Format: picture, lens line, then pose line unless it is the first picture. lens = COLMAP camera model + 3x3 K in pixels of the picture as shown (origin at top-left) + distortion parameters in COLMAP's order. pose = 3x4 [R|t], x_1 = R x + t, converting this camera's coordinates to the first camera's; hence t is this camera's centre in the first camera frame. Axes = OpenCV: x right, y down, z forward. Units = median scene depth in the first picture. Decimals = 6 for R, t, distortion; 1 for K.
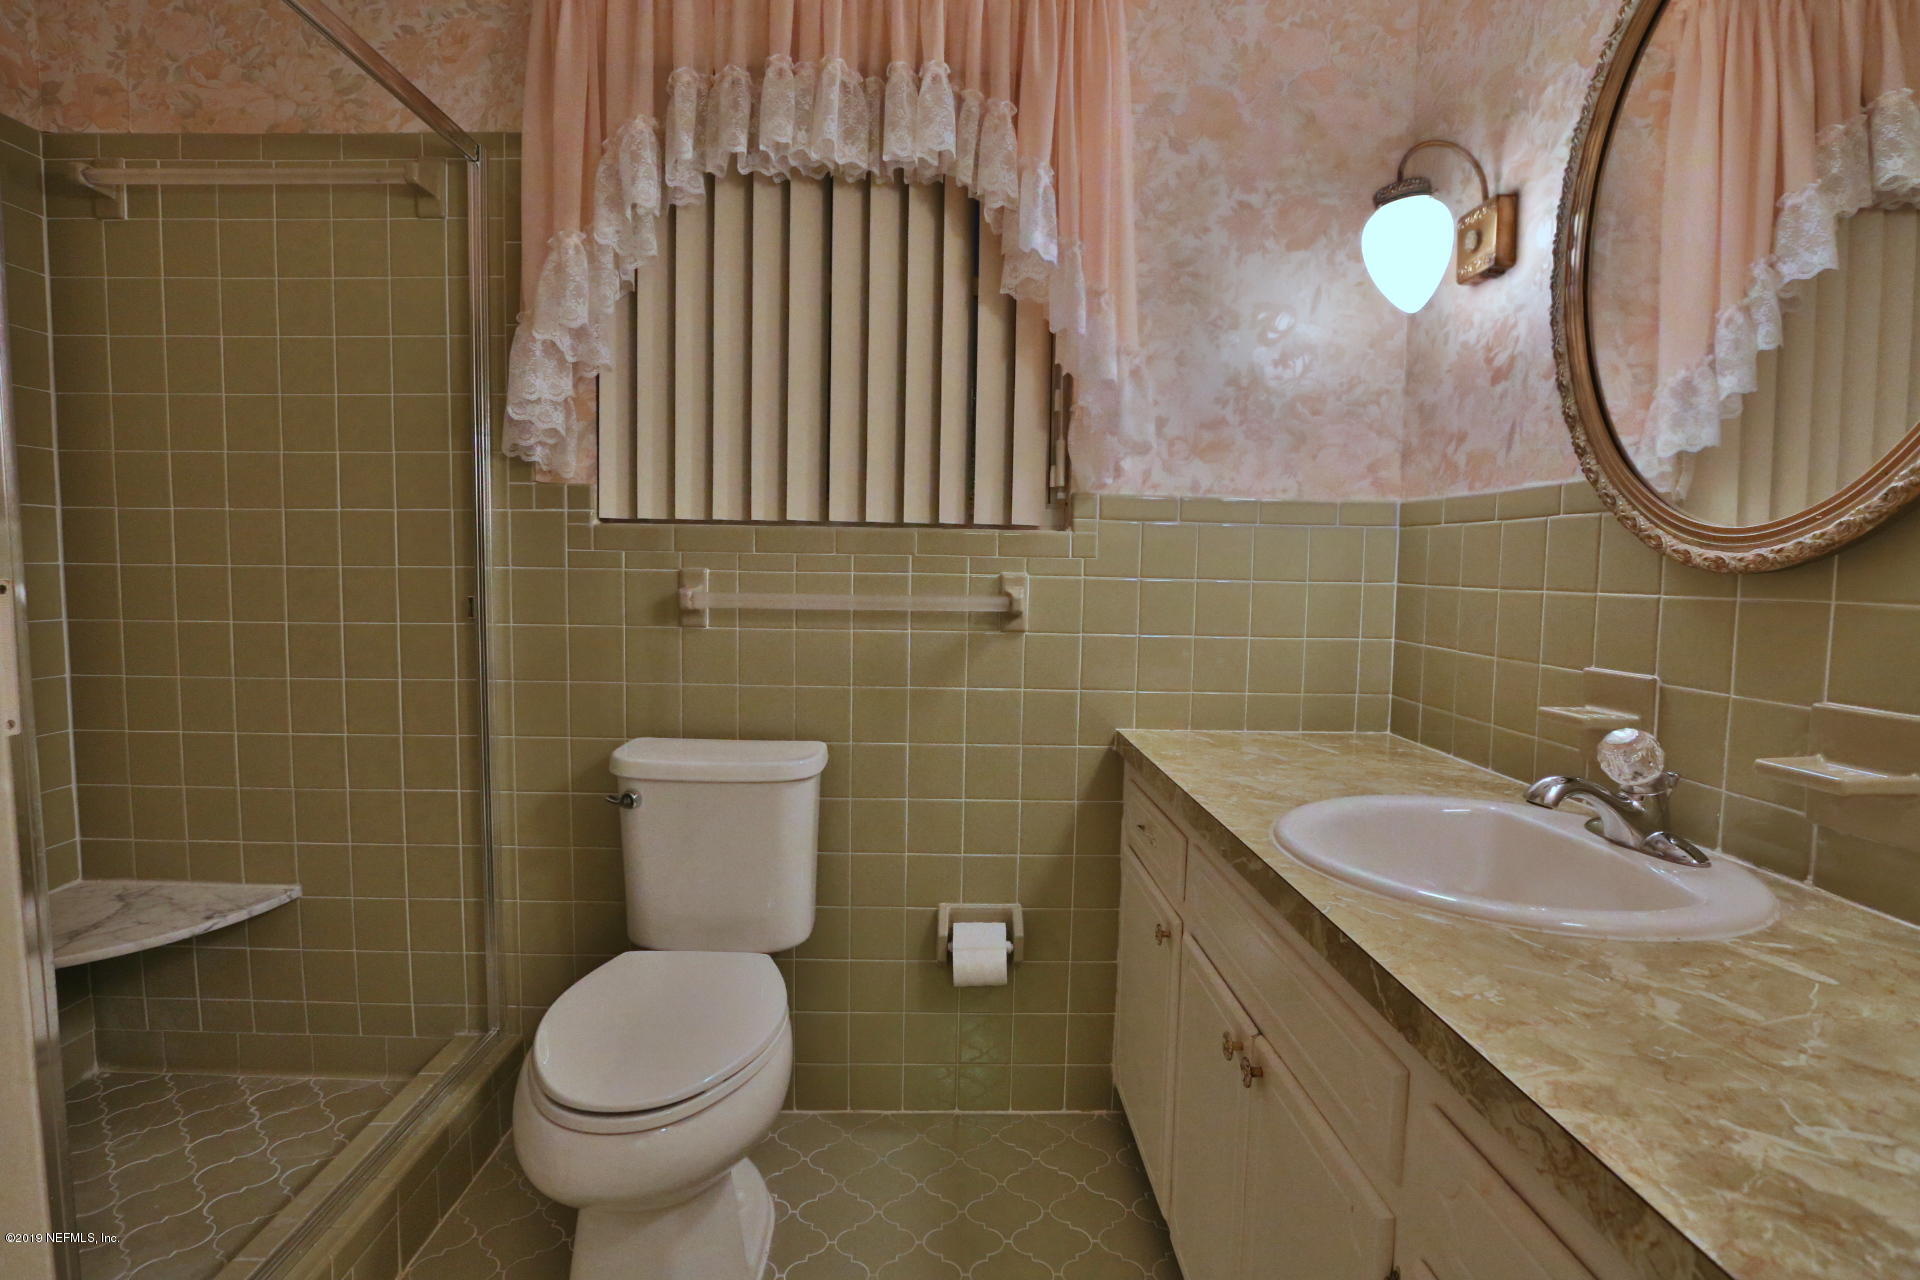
lens RADIAL K [[924.6, 0, 936.9], [0, 924.6, 635.5], [0, 0, 1]] dist [-0.042101, 0.010252]
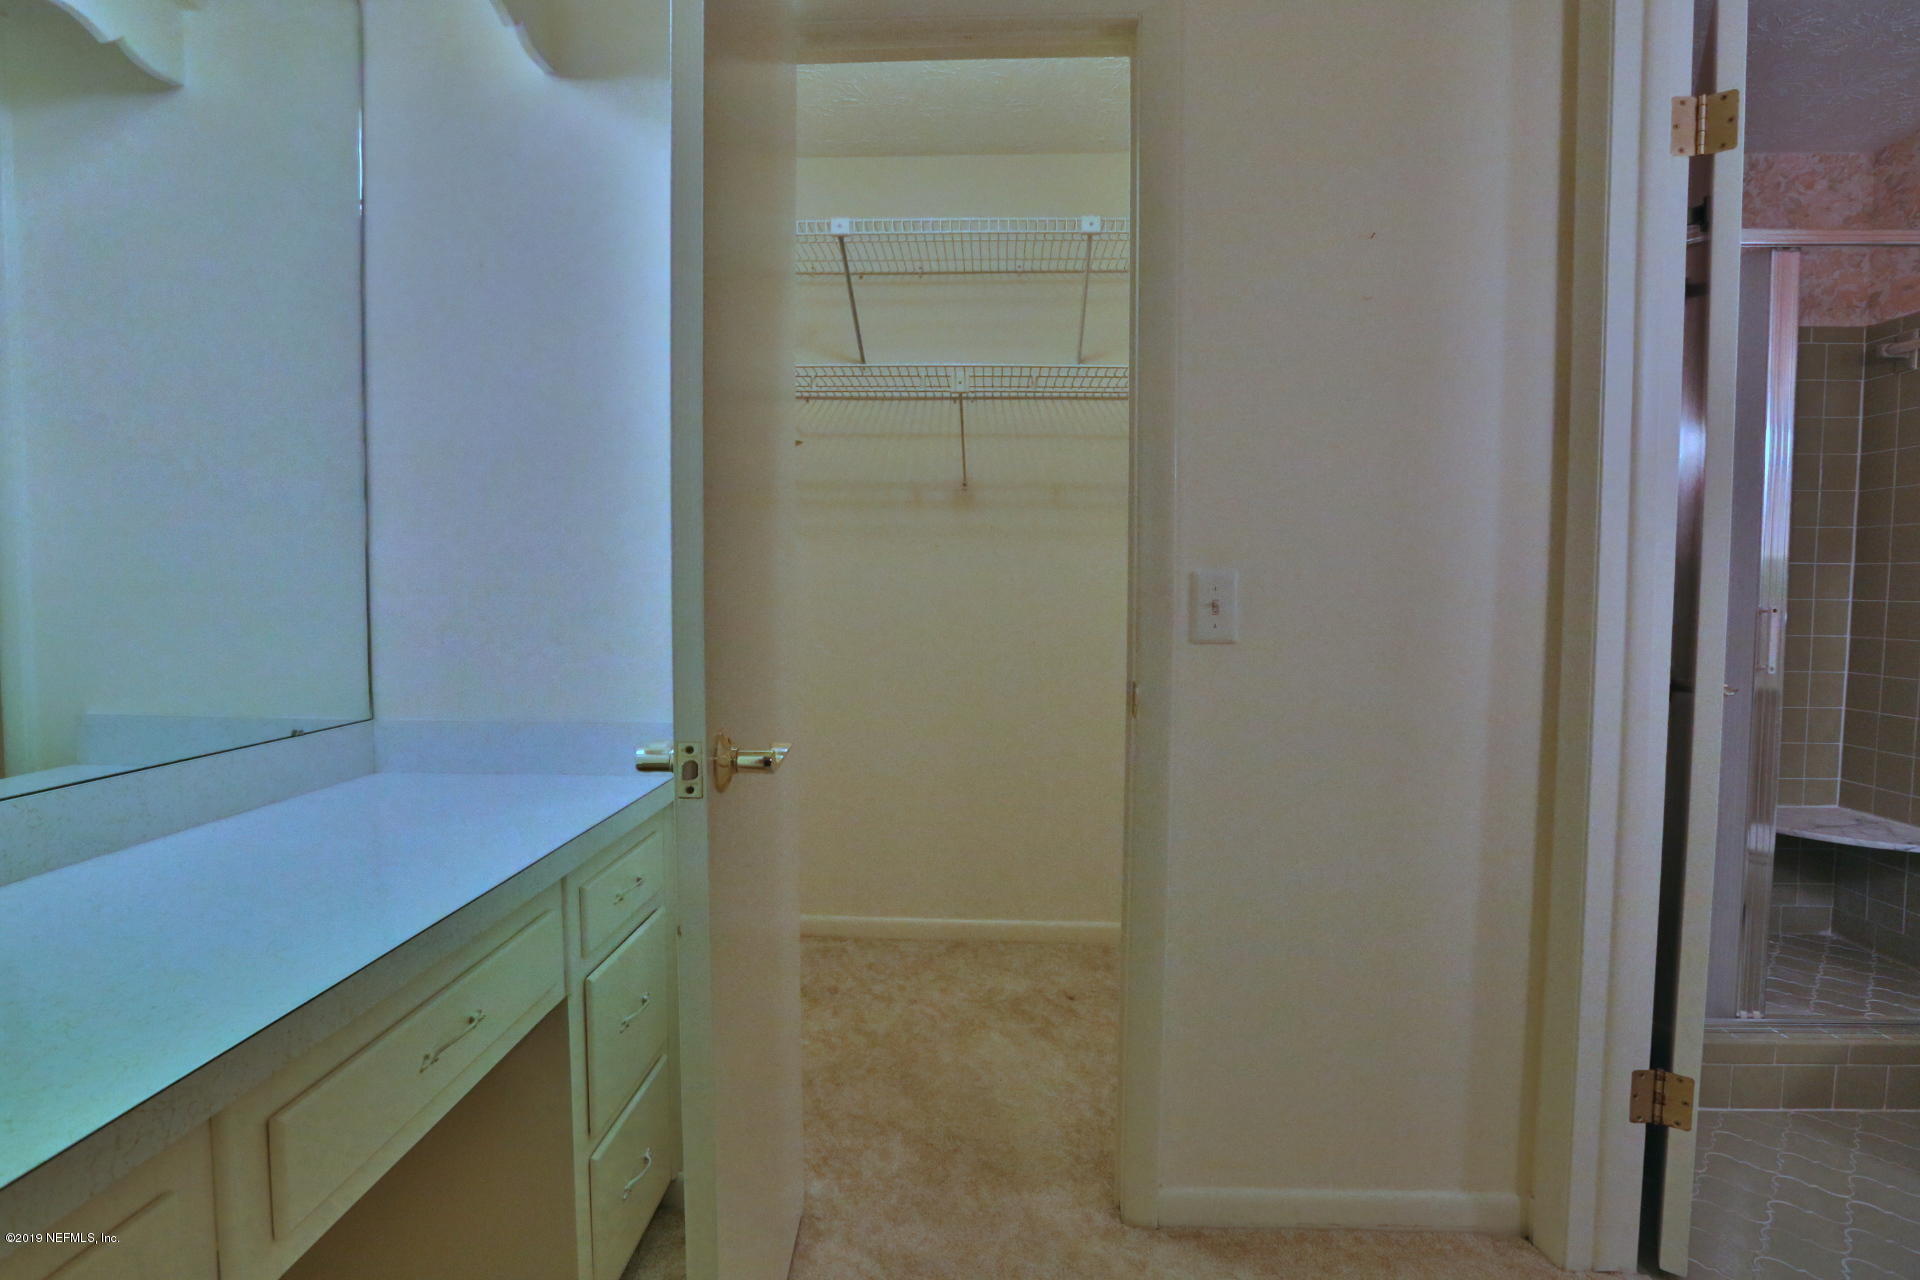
lens RADIAL K [[924.6, 0, 936.9], [0, 924.6, 635.5], [0, 0, 1]] dist [-0.042101, 0.010252]
pose [[-0.058853, 0.040520, -0.997444, 0.683832], [-0.083956, 0.995435, 0.045392, 0.043545], [0.994730, 0.086412, -0.055183, -0.499799]]
